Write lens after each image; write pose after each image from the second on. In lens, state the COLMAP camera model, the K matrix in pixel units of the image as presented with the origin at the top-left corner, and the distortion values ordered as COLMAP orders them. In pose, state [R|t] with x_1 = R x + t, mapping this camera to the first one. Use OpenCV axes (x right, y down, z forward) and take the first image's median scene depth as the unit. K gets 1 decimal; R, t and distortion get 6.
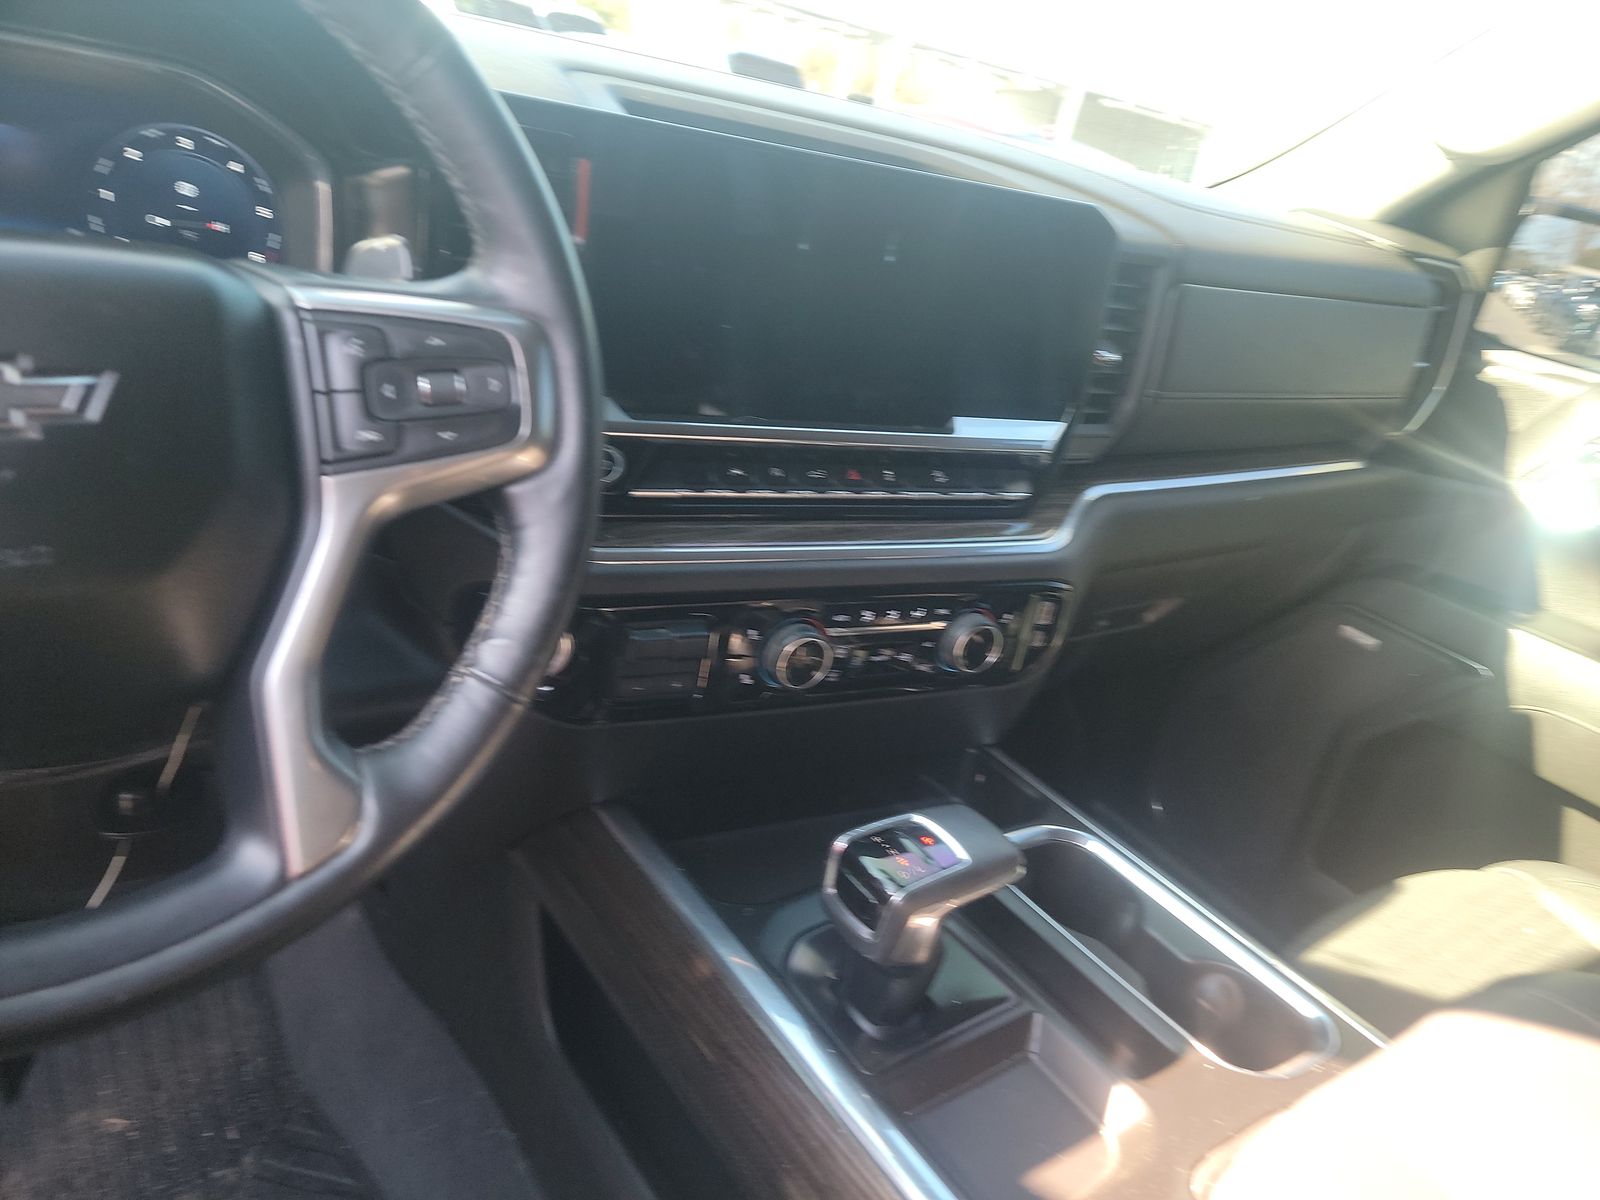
lens RADIAL K [[1163.7, 0, 800.0], [0, 1163.7, 600.0], [0, 0, 1]] dist [0.062833, -0.002042]
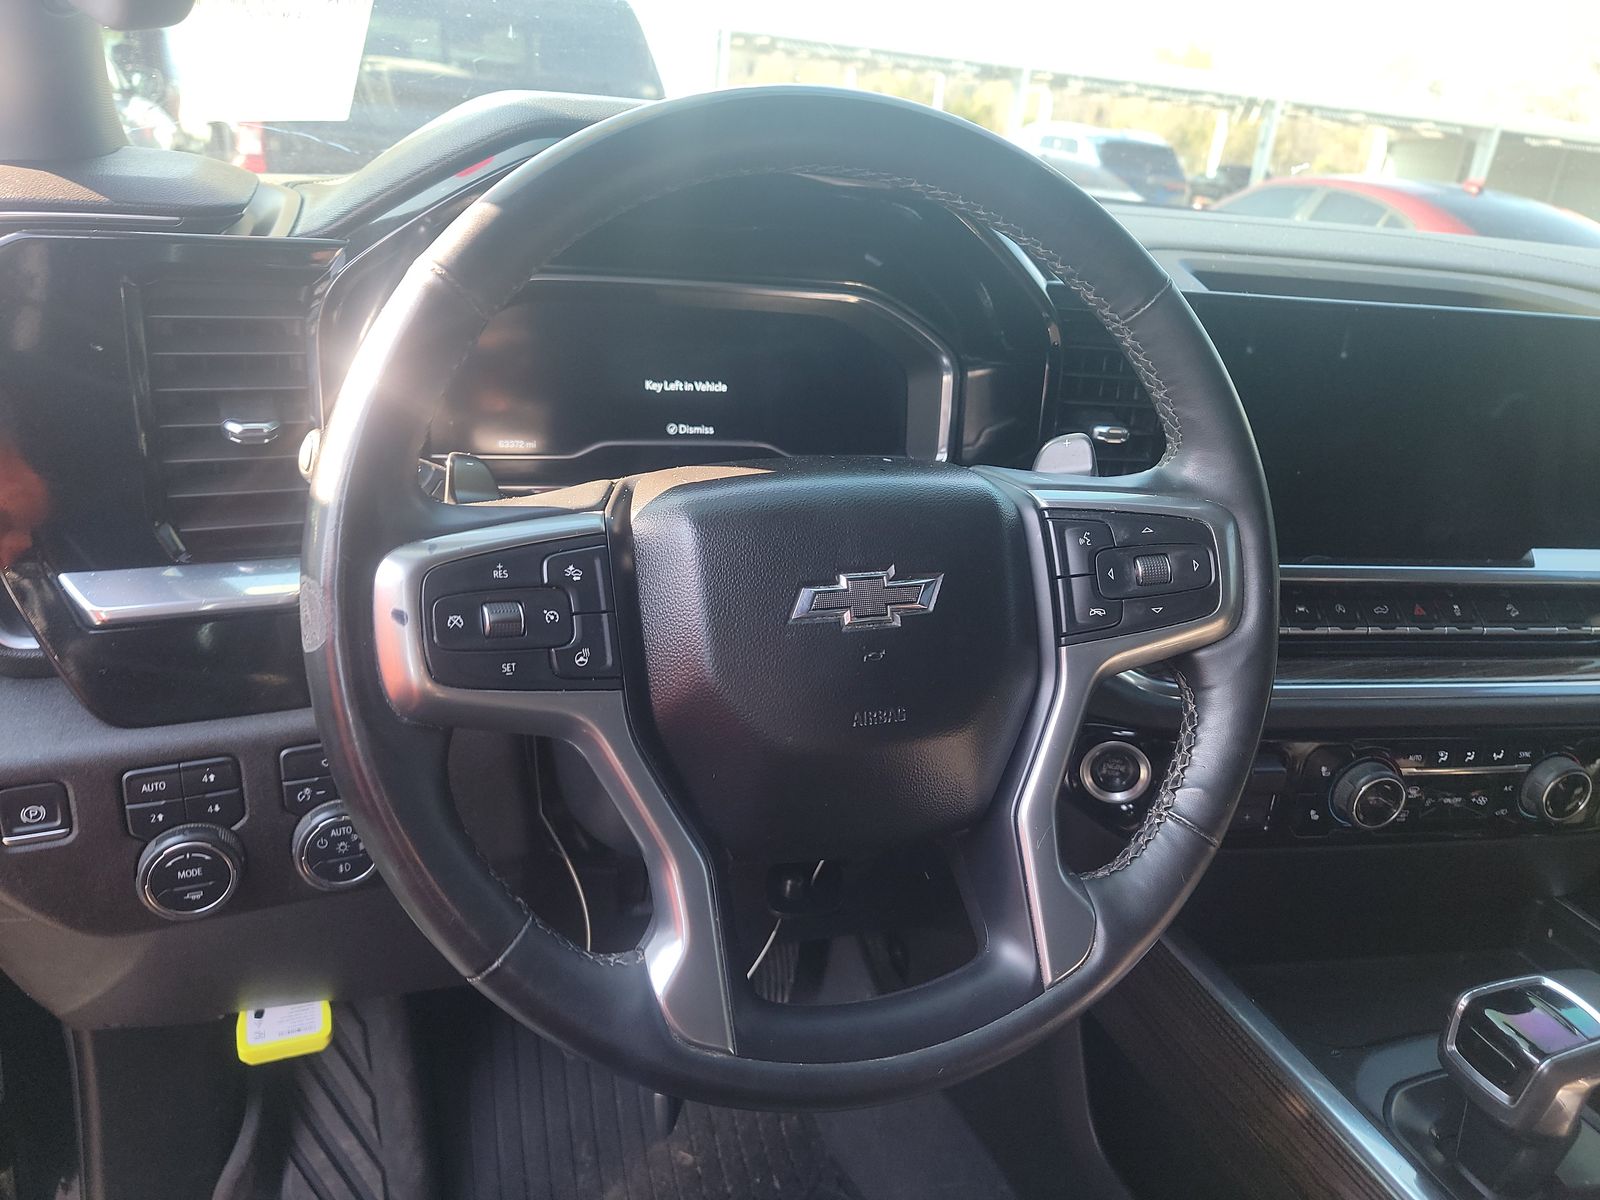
lens RADIAL K [[1163.7, 0, 800.0], [0, 1163.7, 600.0], [0, 0, 1]] dist [0.062833, -0.002042]
pose [[0.951973, 0.005612, -0.306131, -0.194040], [-0.028874, 0.997022, -0.071512, -0.038577], [0.304818, 0.076917, 0.949300, -0.150725]]
